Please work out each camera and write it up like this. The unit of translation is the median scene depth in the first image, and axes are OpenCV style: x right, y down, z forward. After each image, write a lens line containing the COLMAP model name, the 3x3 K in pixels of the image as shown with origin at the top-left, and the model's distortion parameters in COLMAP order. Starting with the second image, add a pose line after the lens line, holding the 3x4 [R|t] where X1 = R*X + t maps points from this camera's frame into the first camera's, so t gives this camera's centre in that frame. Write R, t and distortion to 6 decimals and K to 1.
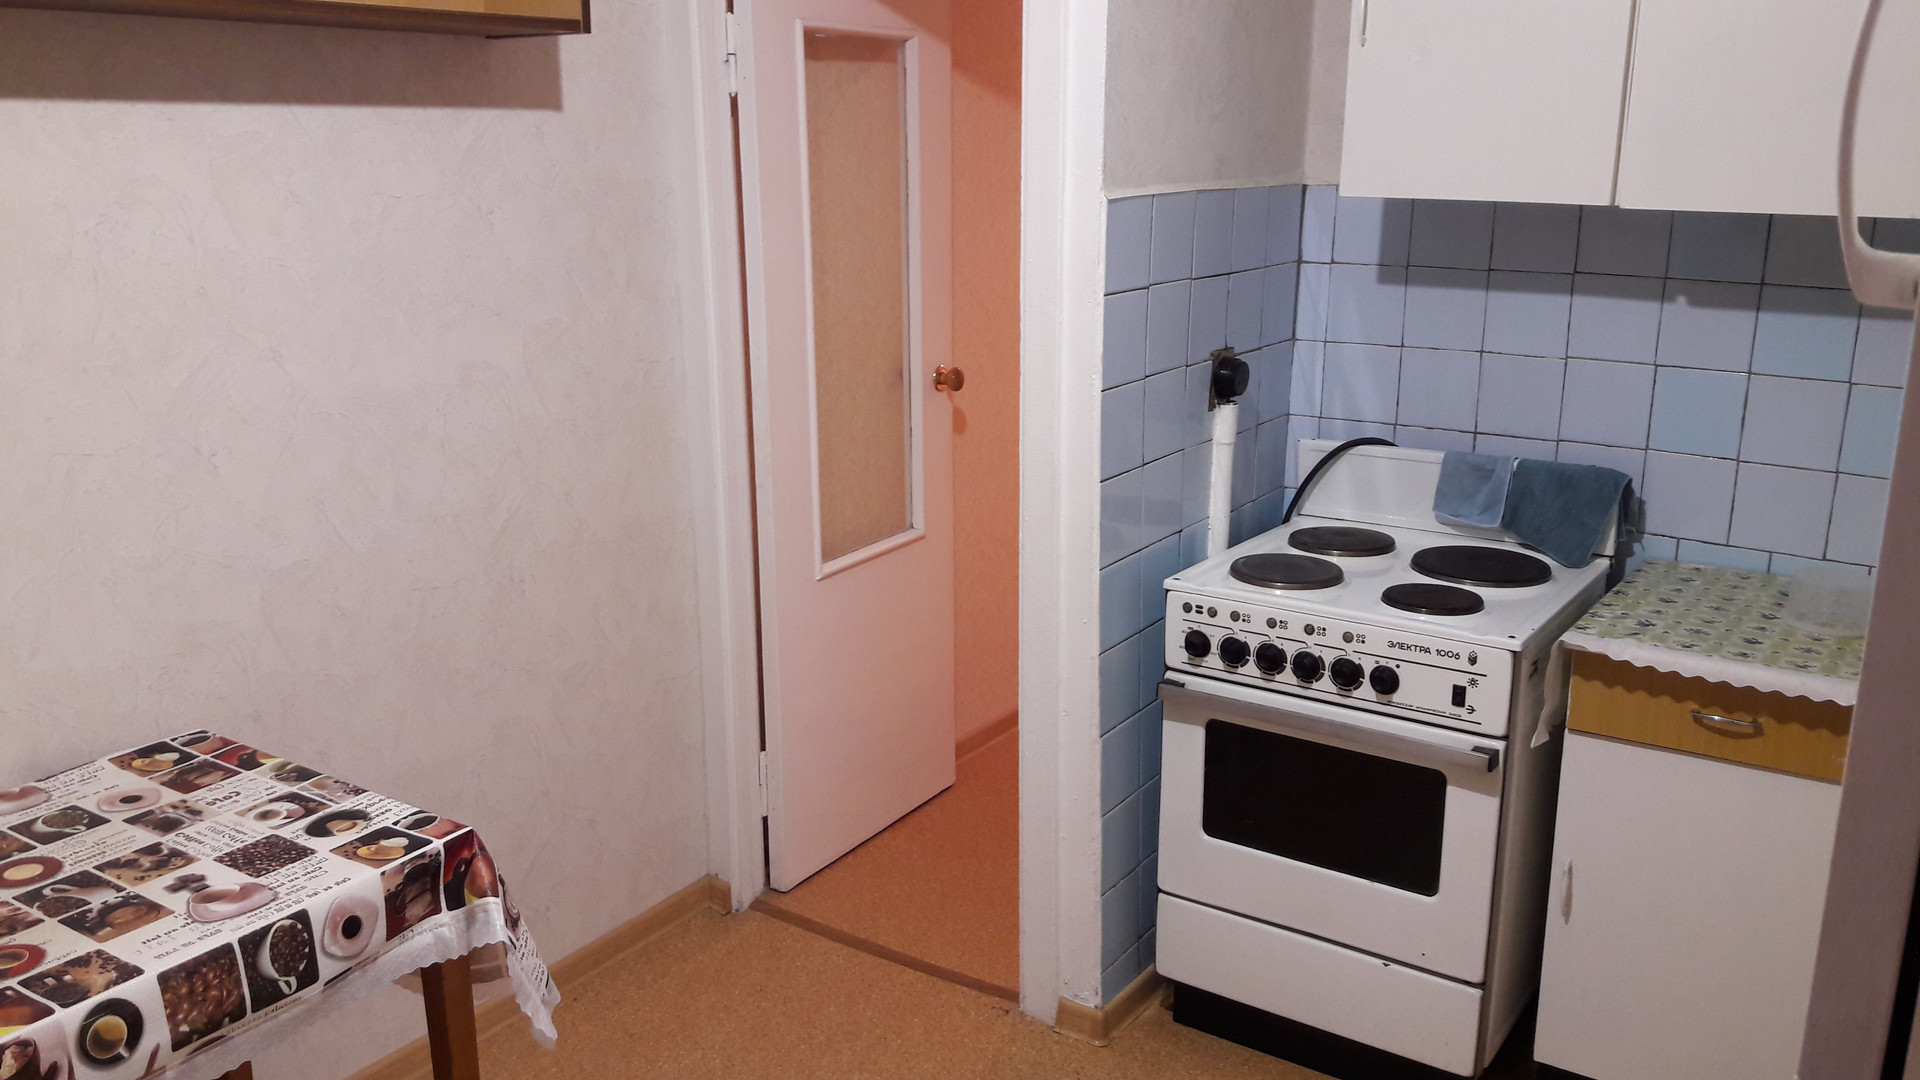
lens RADIAL K [[1565.8, 0, 960.0], [0, 1565.8, 540.0], [0, 0, 1]] dist [0.076349, -0.000543]
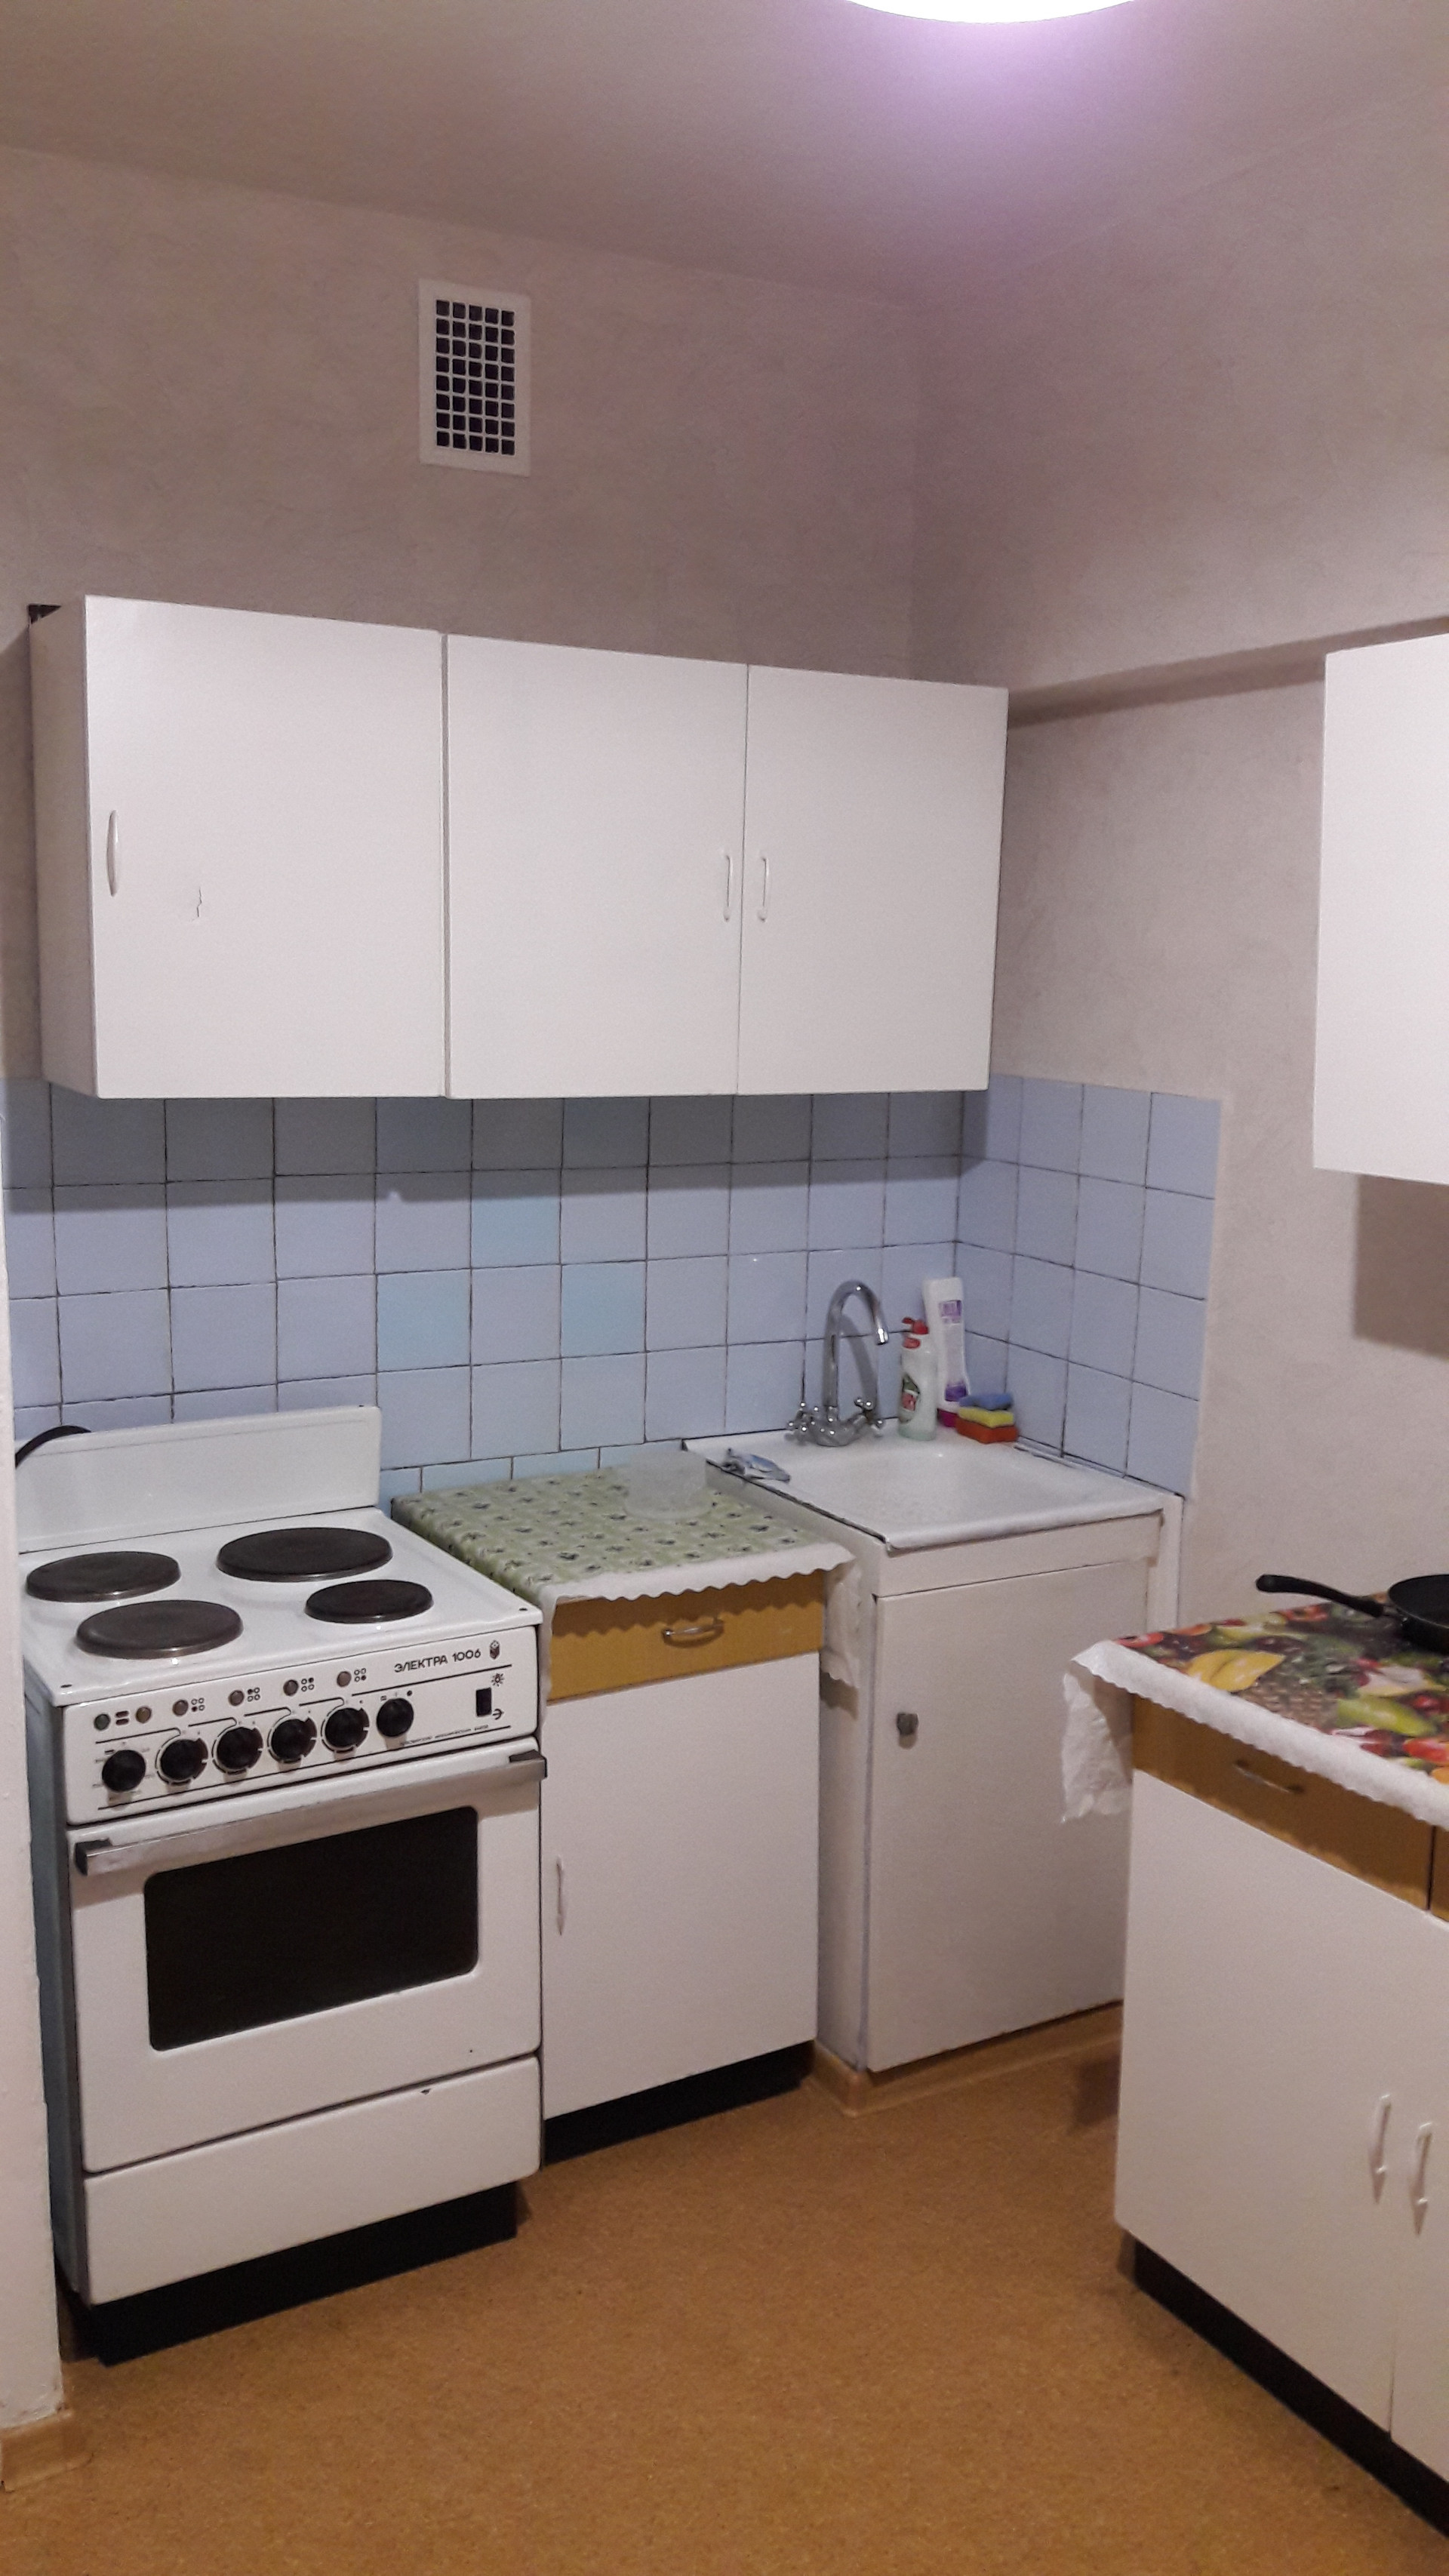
lens RADIAL K [[2043.6, 0, 724.5], [0, 2043.6, 1288.0], [0, 0, 1]] dist [0.042762, -0.002870]
pose [[0.447872, -0.138695, 0.883275, -0.491477], [0.226720, 0.973224, 0.037858, -0.111156], [-0.864875, 0.183300, 0.467325, 0.358895]]
